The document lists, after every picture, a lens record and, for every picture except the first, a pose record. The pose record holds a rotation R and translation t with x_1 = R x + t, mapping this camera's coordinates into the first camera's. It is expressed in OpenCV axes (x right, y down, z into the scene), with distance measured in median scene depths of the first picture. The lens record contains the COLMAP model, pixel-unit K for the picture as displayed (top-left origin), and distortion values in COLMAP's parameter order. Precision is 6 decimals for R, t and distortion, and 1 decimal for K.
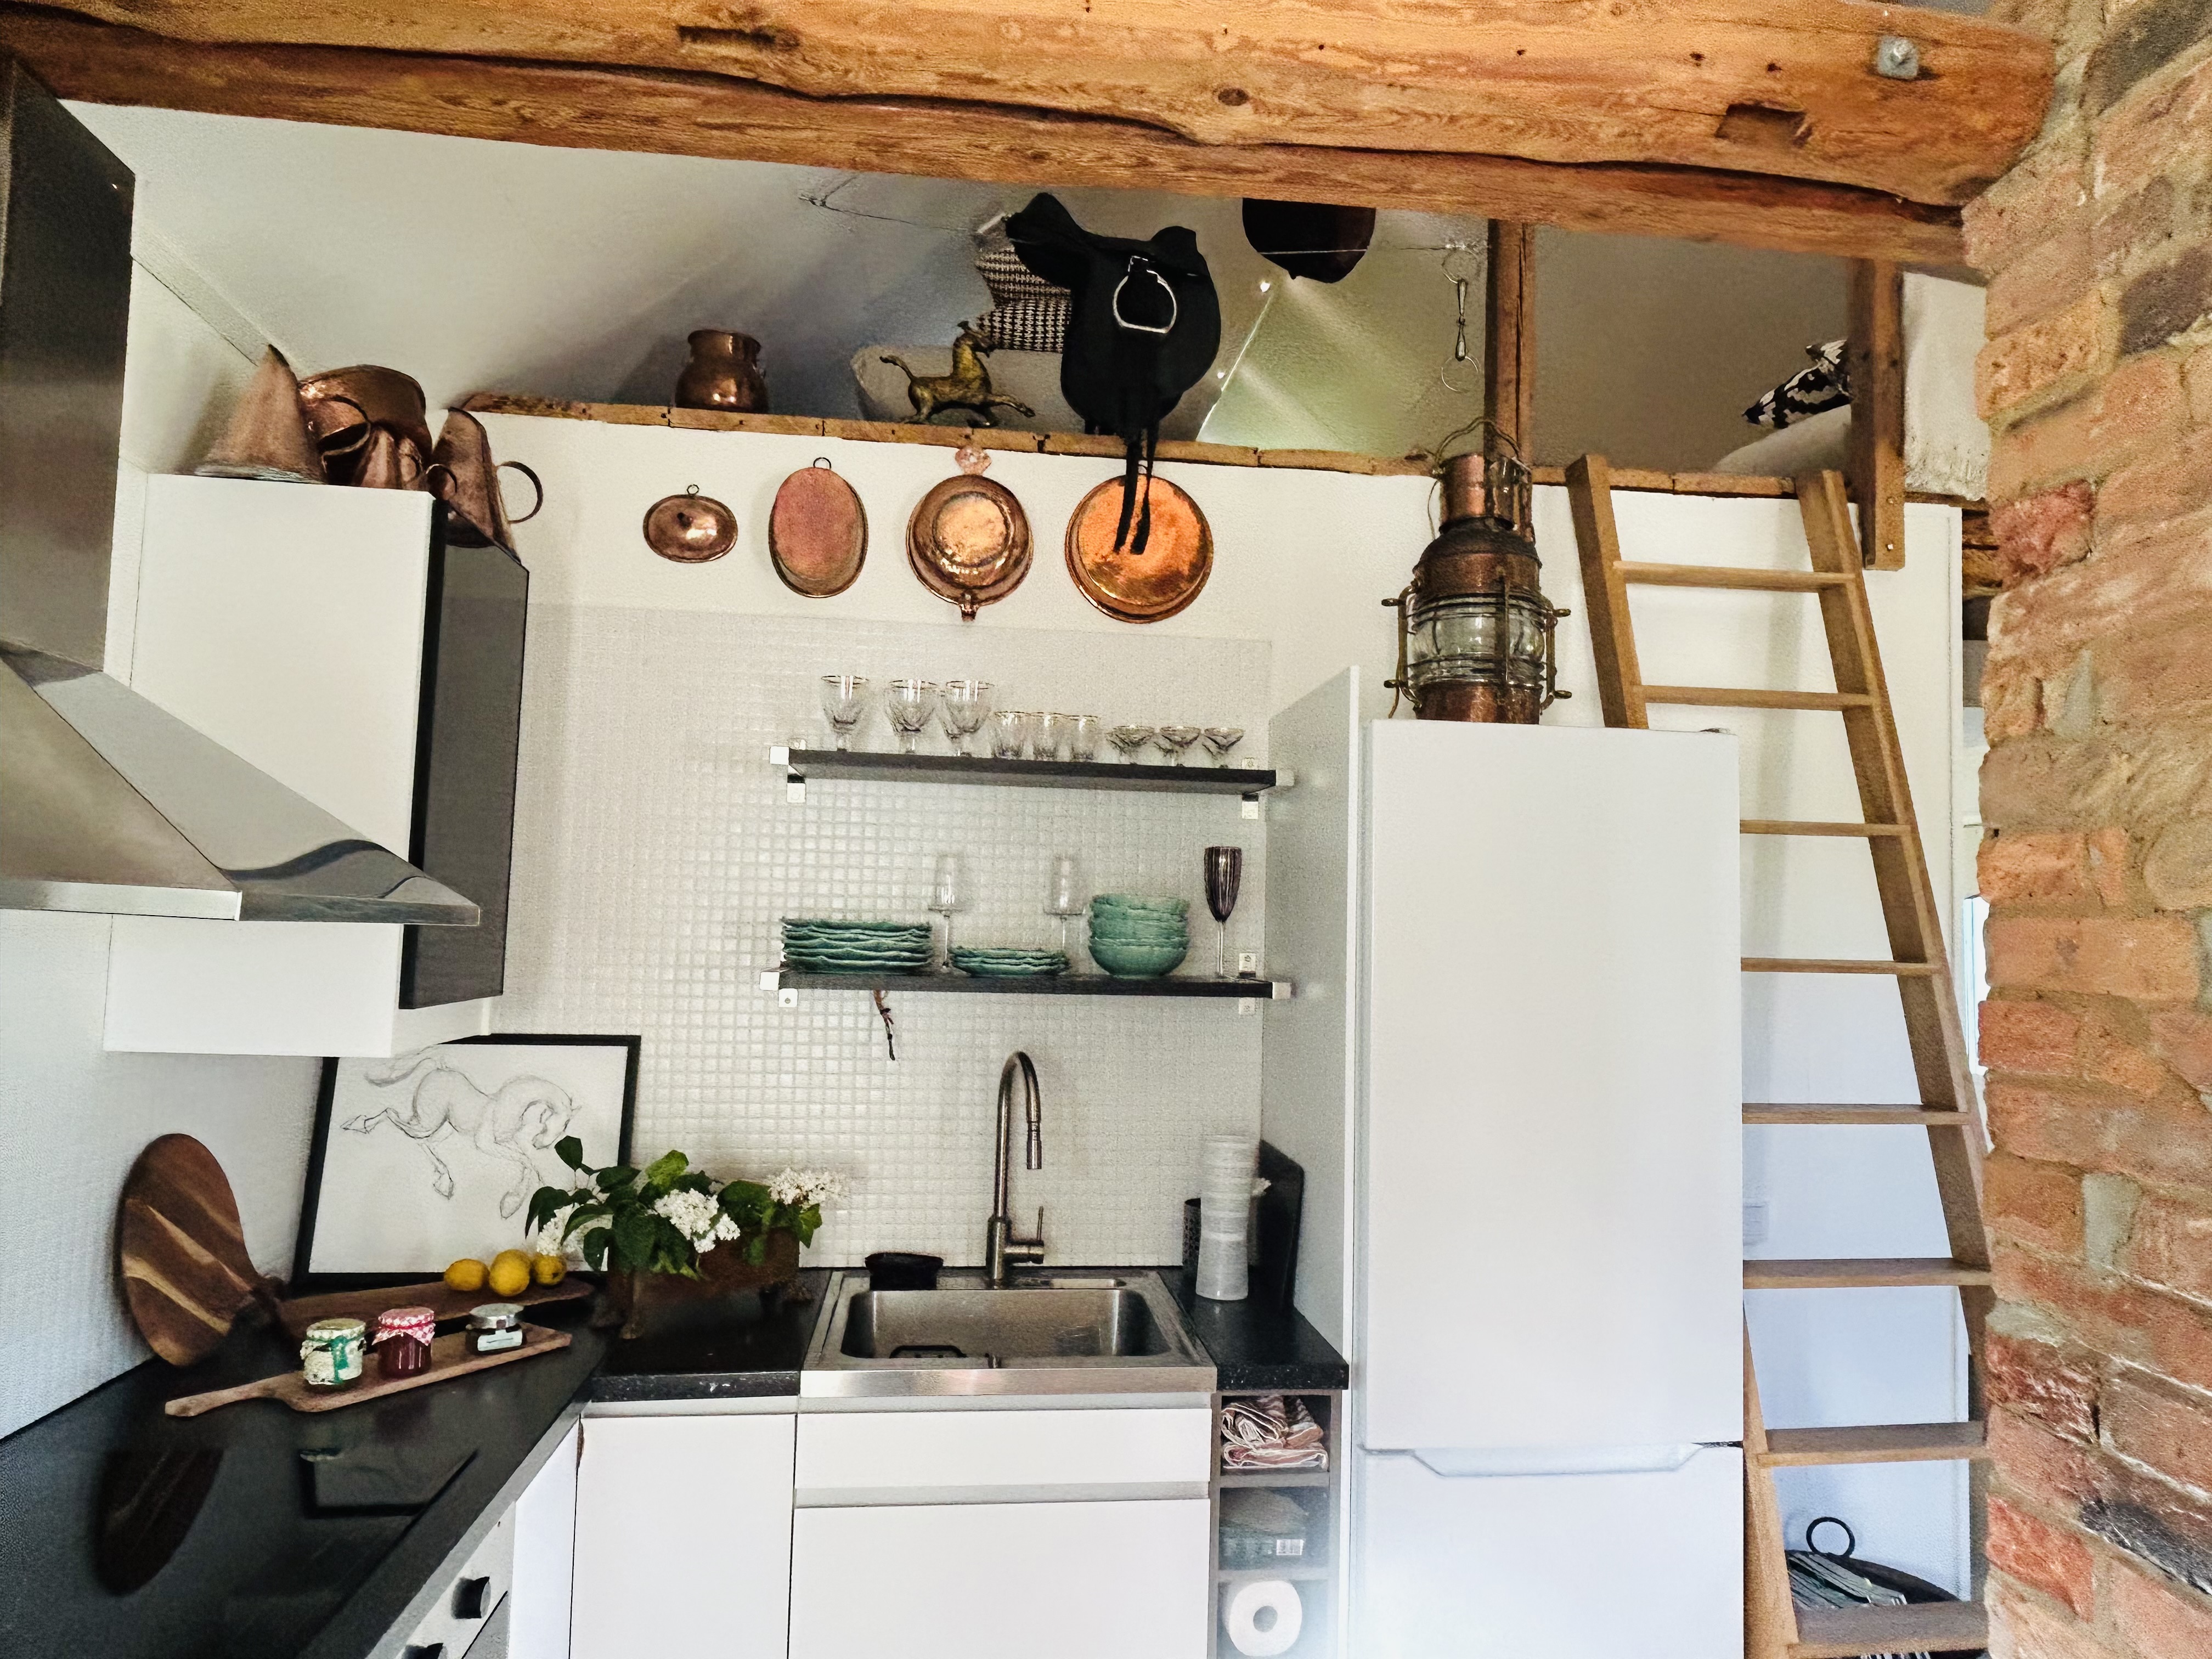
lens RADIAL K [[1410.5, 0, 1107.6], [0, 1410.5, 831.0], [0, 0, 1]] dist [-0.000934, -0.000164]
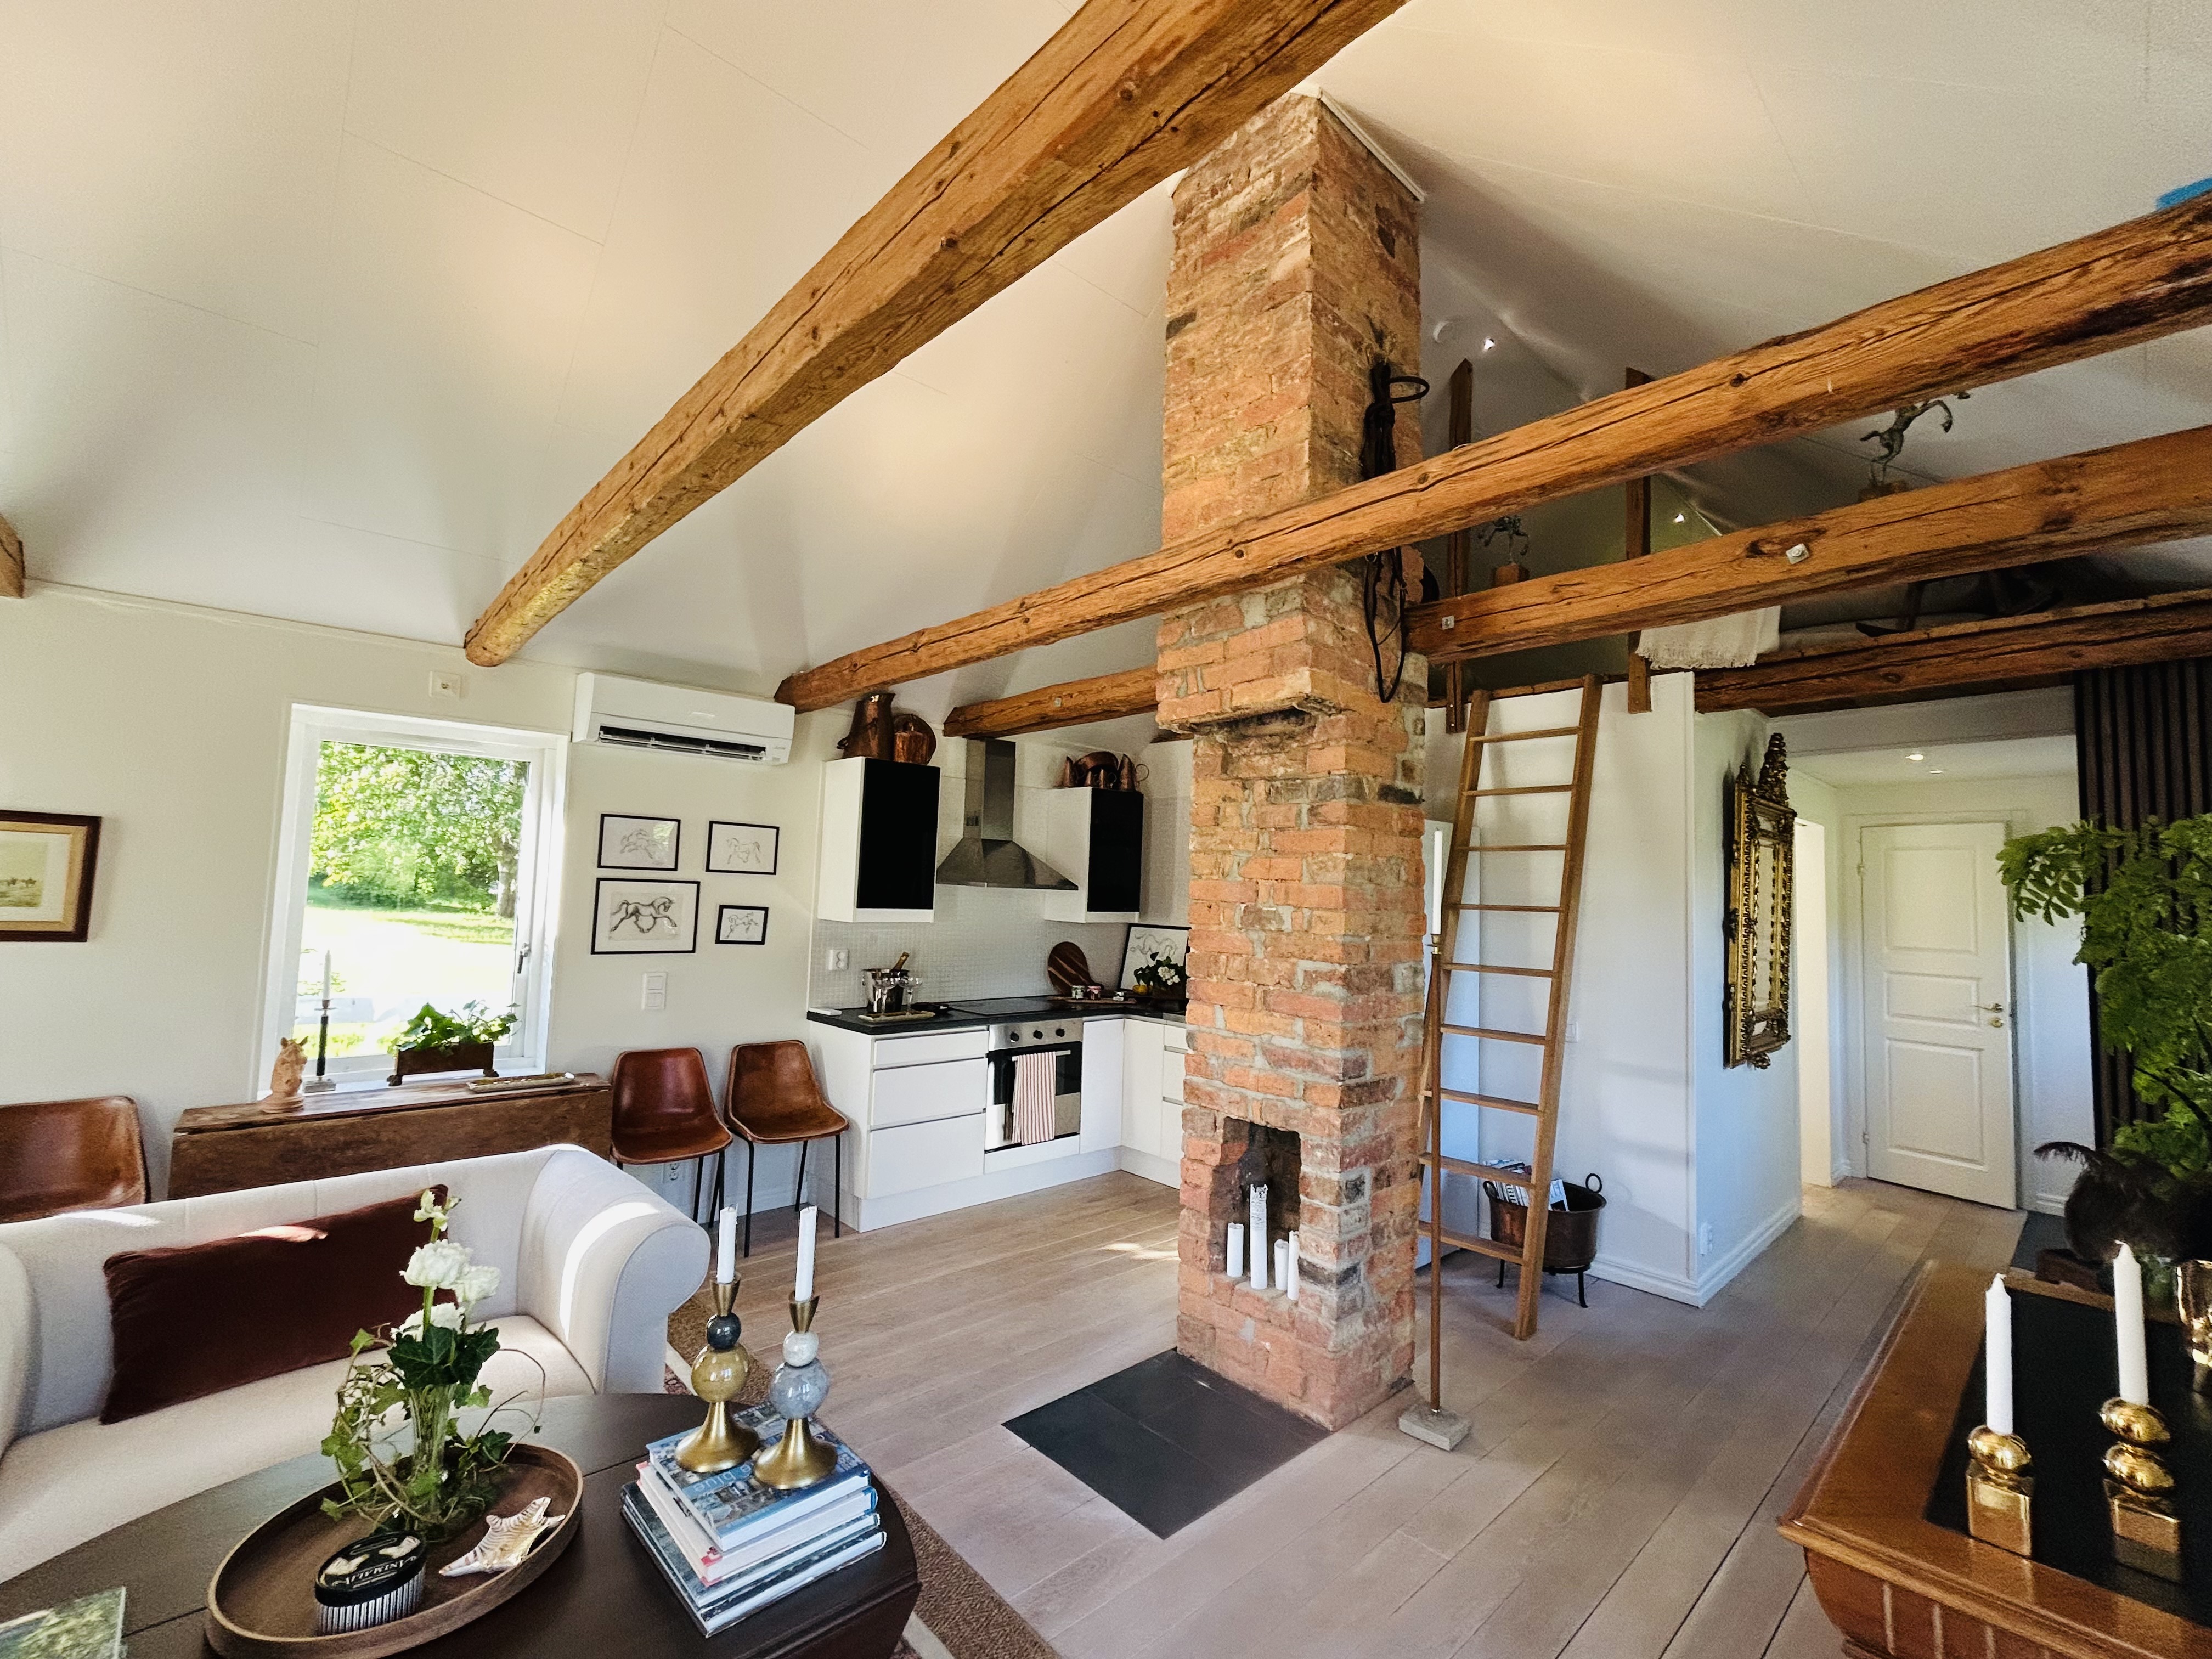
lens RADIAL K [[948.0, 0, 1105.8], [0, 948.0, 828.1], [0, 0, 1]] dist [0.000045, 0.000001]
pose [[0.592012, -0.057964, -0.803842, 1.517029], [0.042429, 0.998269, -0.040735, -0.001295], [0.804812, -0.009991, 0.593446, -0.513788]]
